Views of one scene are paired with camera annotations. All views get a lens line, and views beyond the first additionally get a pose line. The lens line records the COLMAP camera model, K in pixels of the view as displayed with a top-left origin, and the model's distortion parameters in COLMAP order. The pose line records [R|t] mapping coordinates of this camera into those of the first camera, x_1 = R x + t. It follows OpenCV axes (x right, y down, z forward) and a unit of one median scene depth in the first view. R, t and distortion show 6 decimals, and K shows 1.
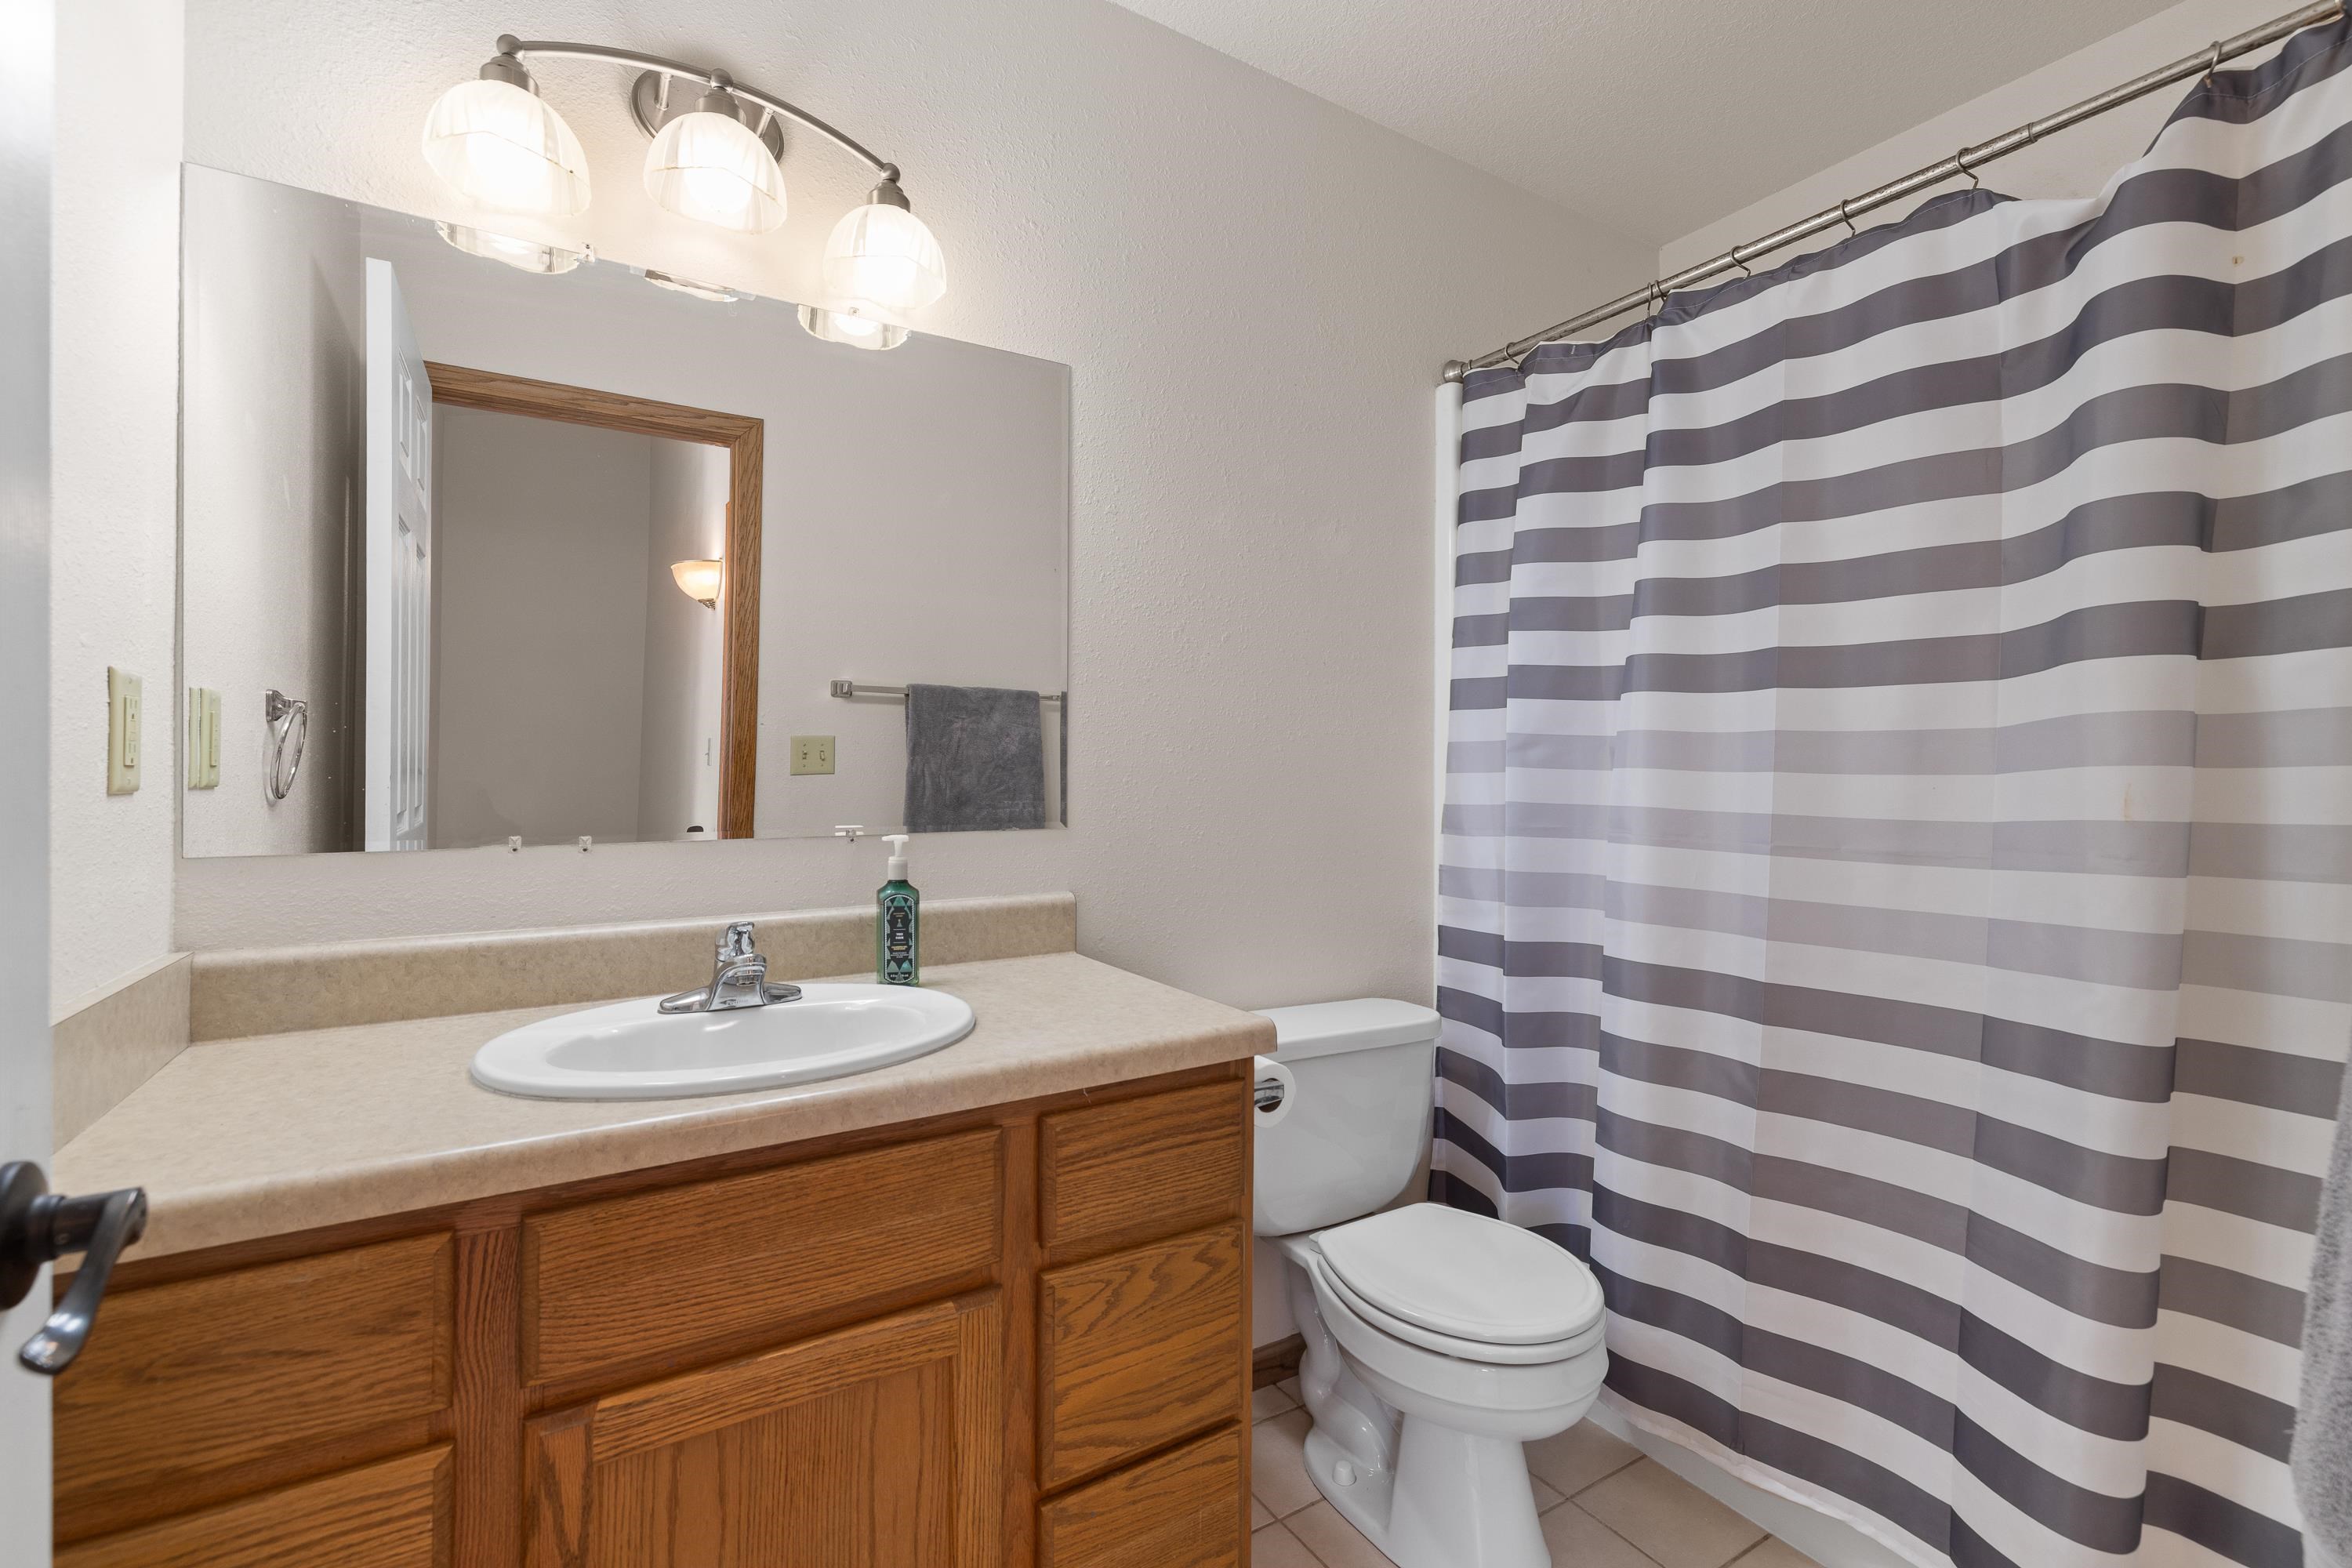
lens RADIAL K [[1018.4, 0, 1179.2], [0, 1018.4, 774.3], [0, 0, 1]] dist [-0.007868, 0.001375]
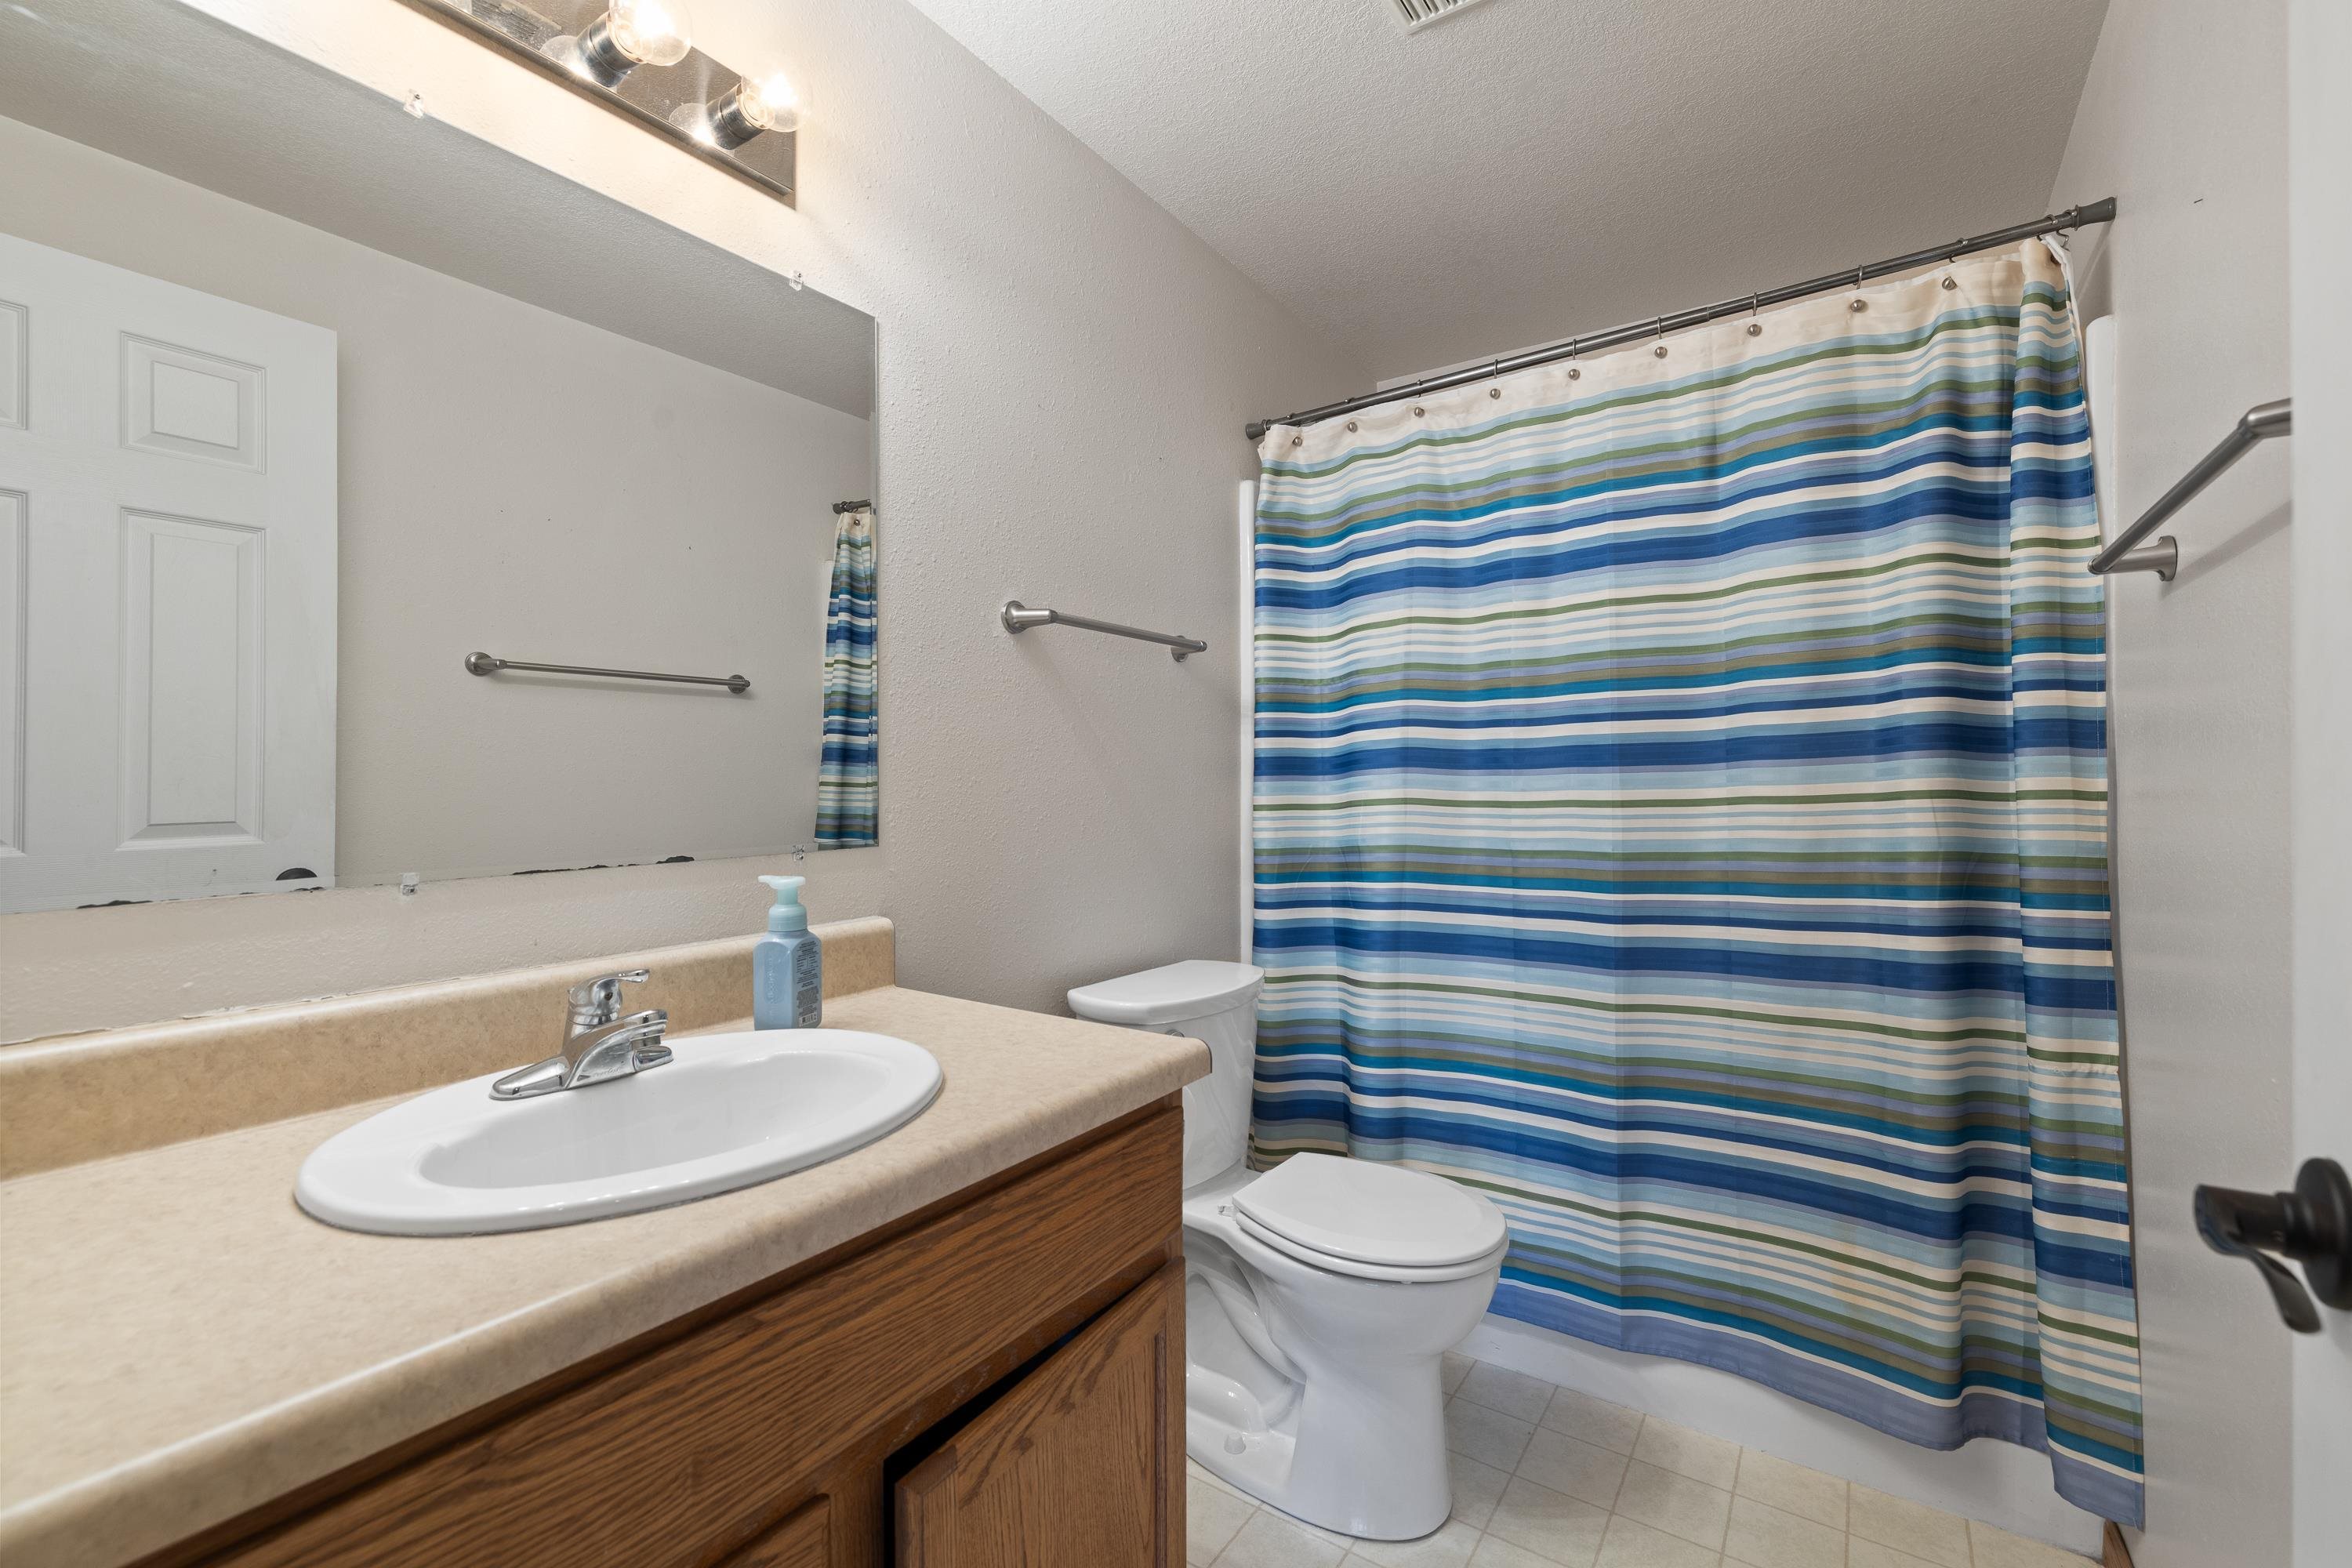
lens RADIAL K [[1018.4, 0, 1238.2], [0, 1018.4, 783.3], [0, 0, 1]] dist [-0.007868, 0.001375]
pose [[0.915193, -0.011098, 0.402863, -0.351608], [0.018218, 0.999738, -0.013846, 0.025323], [-0.402604, 0.020012, 0.915155, 0.091655]]
